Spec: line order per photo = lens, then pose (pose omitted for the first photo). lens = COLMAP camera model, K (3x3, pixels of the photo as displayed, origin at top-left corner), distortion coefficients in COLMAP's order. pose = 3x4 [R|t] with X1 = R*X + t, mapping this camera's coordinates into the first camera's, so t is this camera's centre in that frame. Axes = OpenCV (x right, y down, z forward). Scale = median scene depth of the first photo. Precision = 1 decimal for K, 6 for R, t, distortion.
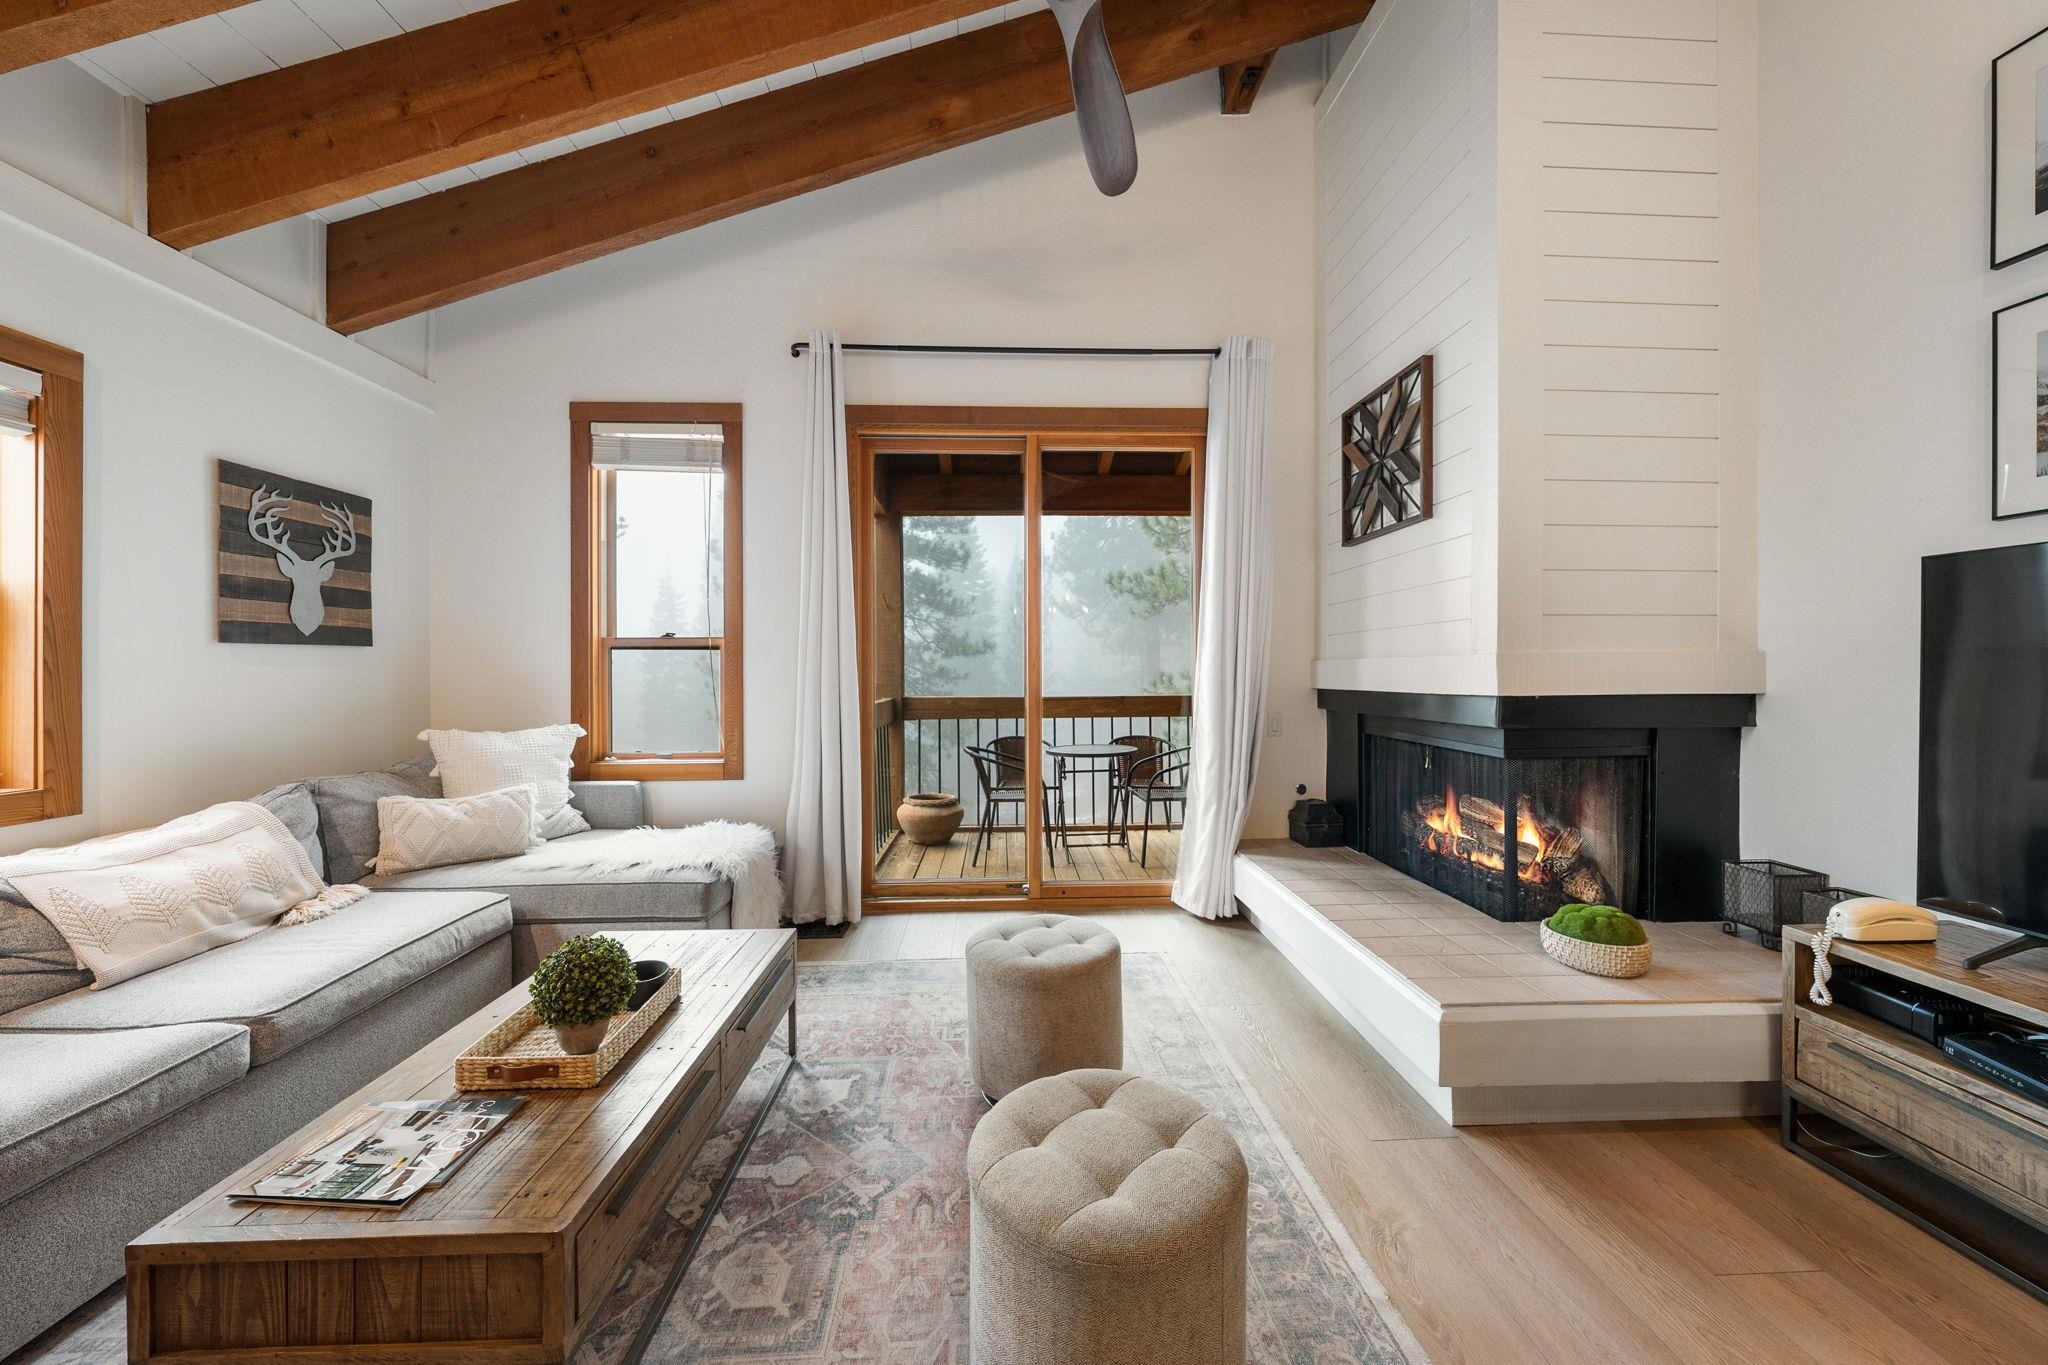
lens RADIAL K [[715.2, 0, 1023.1], [0, 715.2, 671.6], [0, 0, 1]] dist [-0.001626, 0.000049]
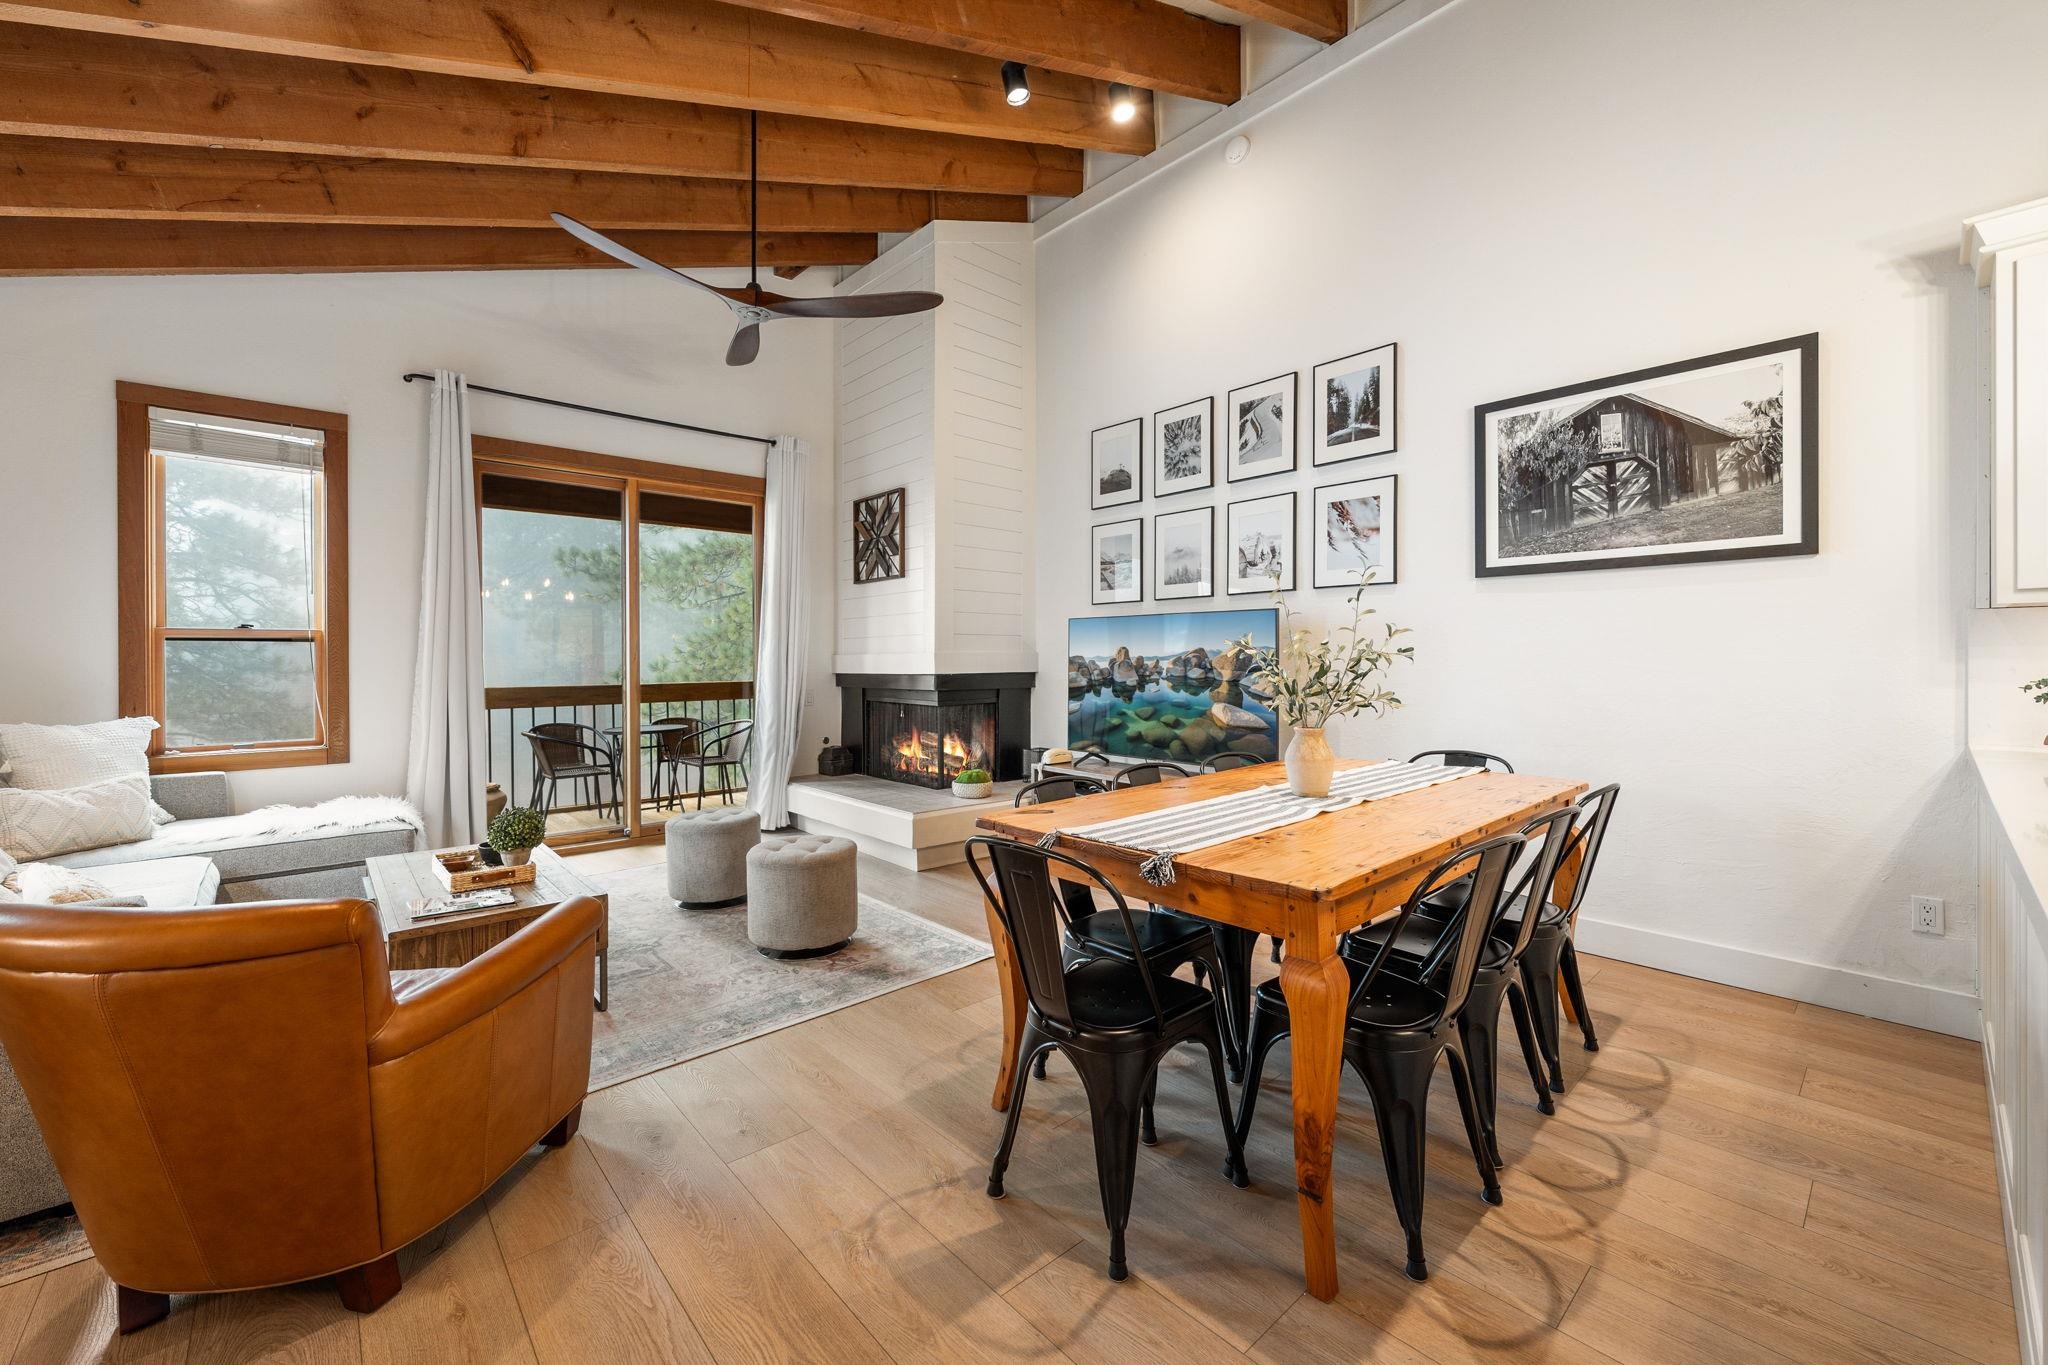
lens RADIAL K [[808.0, 0, 1032.4], [0, 808.0, 660.4], [0, 0, 1]] dist [-0.000800, -0.000179]
pose [[0.763992, -0.000017, 0.645226, -0.464003], [0.001398, 0.999998, -0.001629, -0.000162], [-0.645224, 0.002147, 0.763990, -0.715303]]
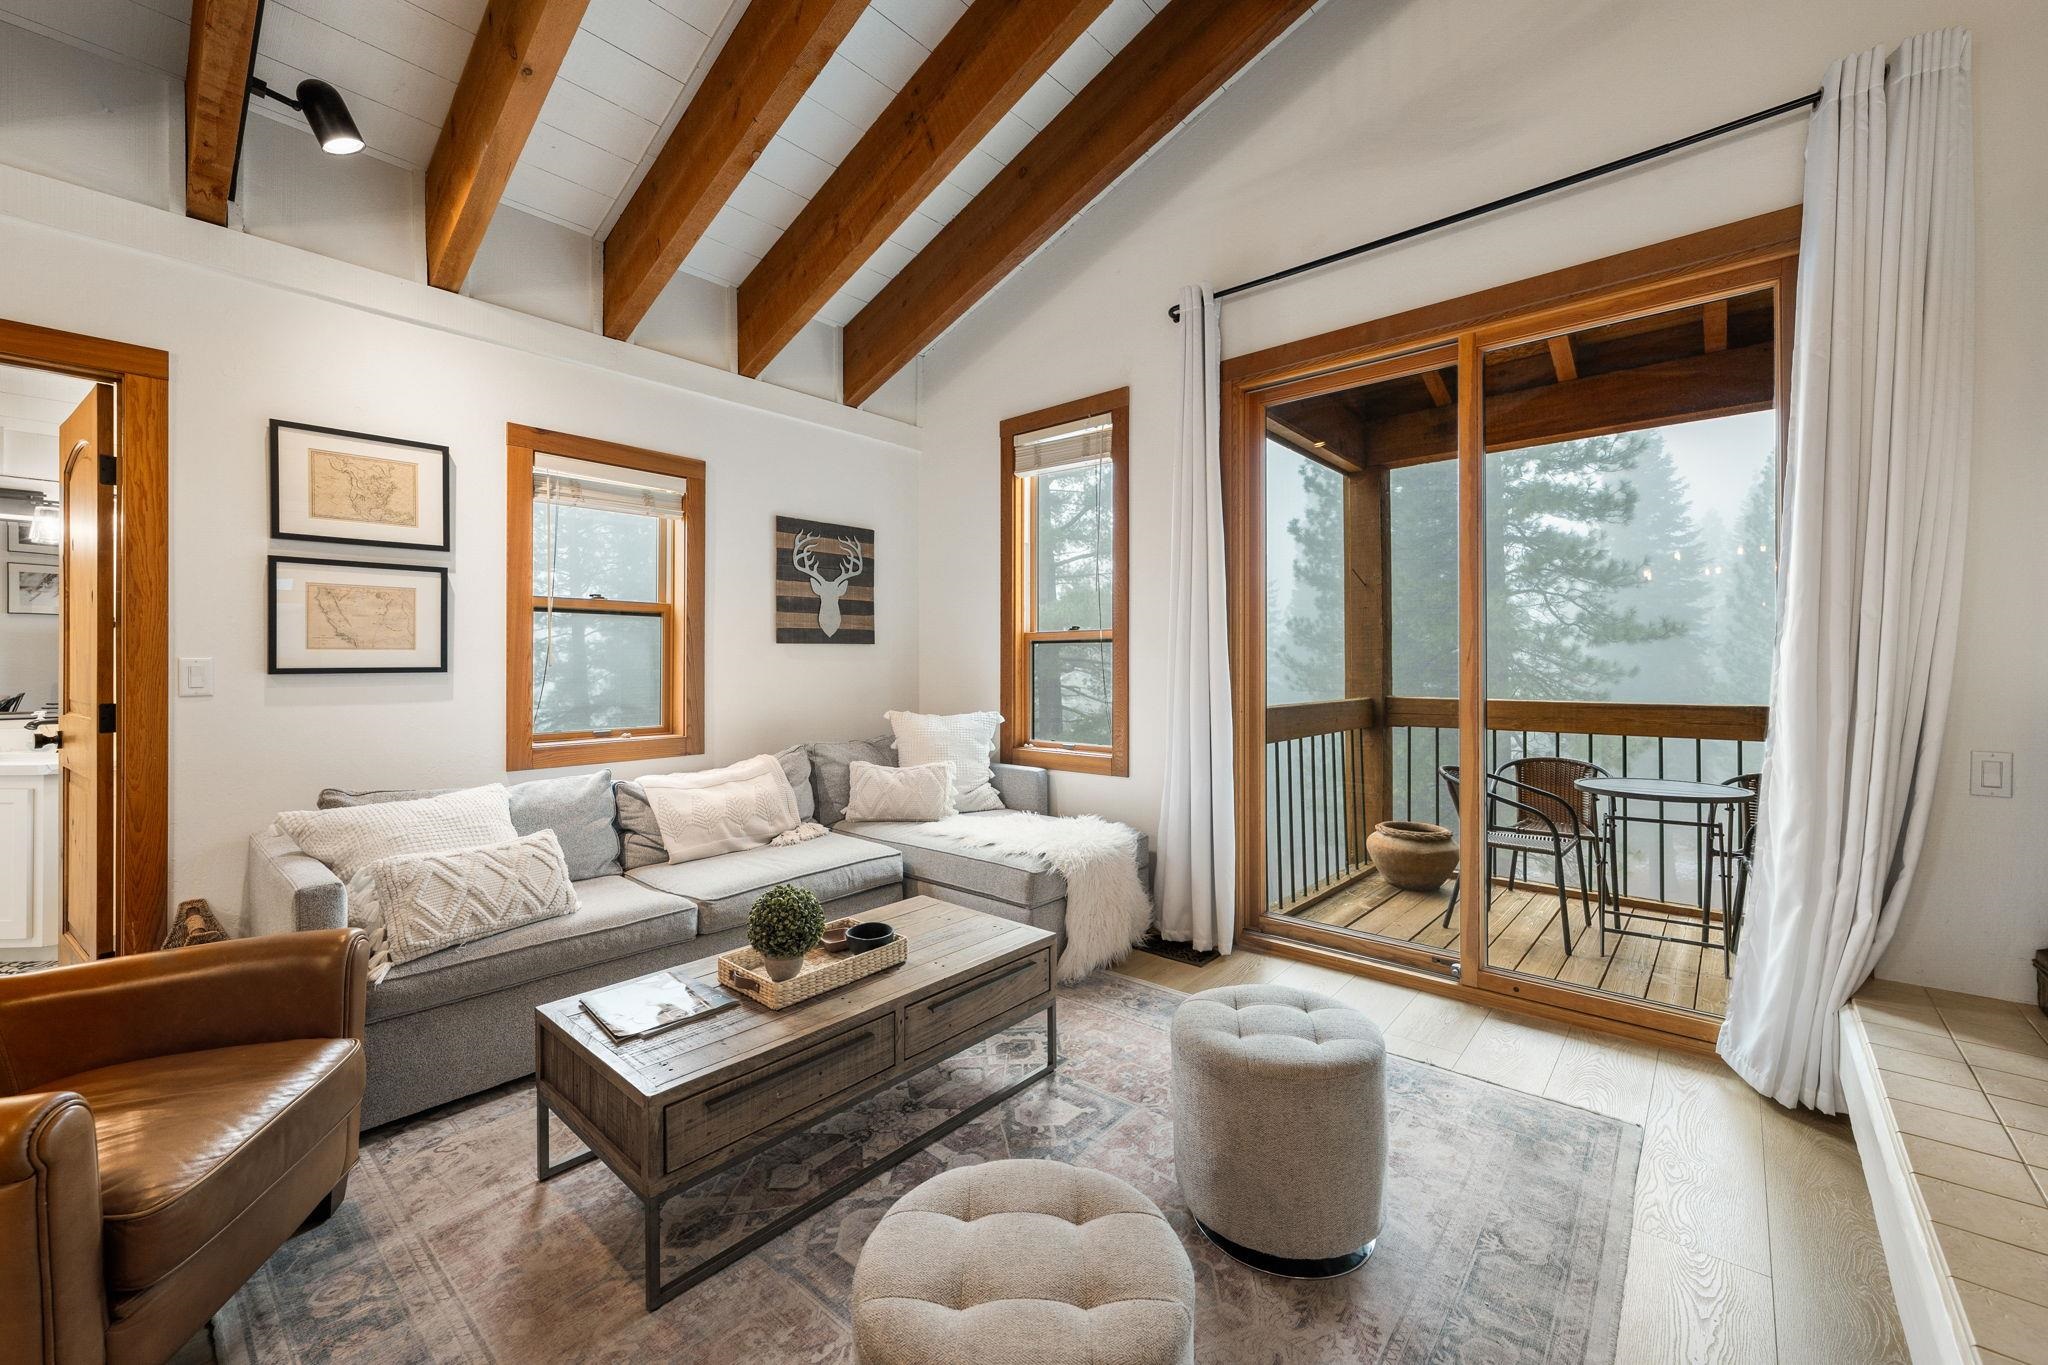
lens RADIAL K [[808.0, 0, 1032.4], [0, 808.0, 660.4], [0, 0, 1]] dist [-0.000800, -0.000179]
pose [[0.728228, 0.000433, -0.685335, 0.308004], [-0.003223, 0.999991, -0.002793, -0.003074], [0.685327, 0.004242, 0.728223, 0.143697]]
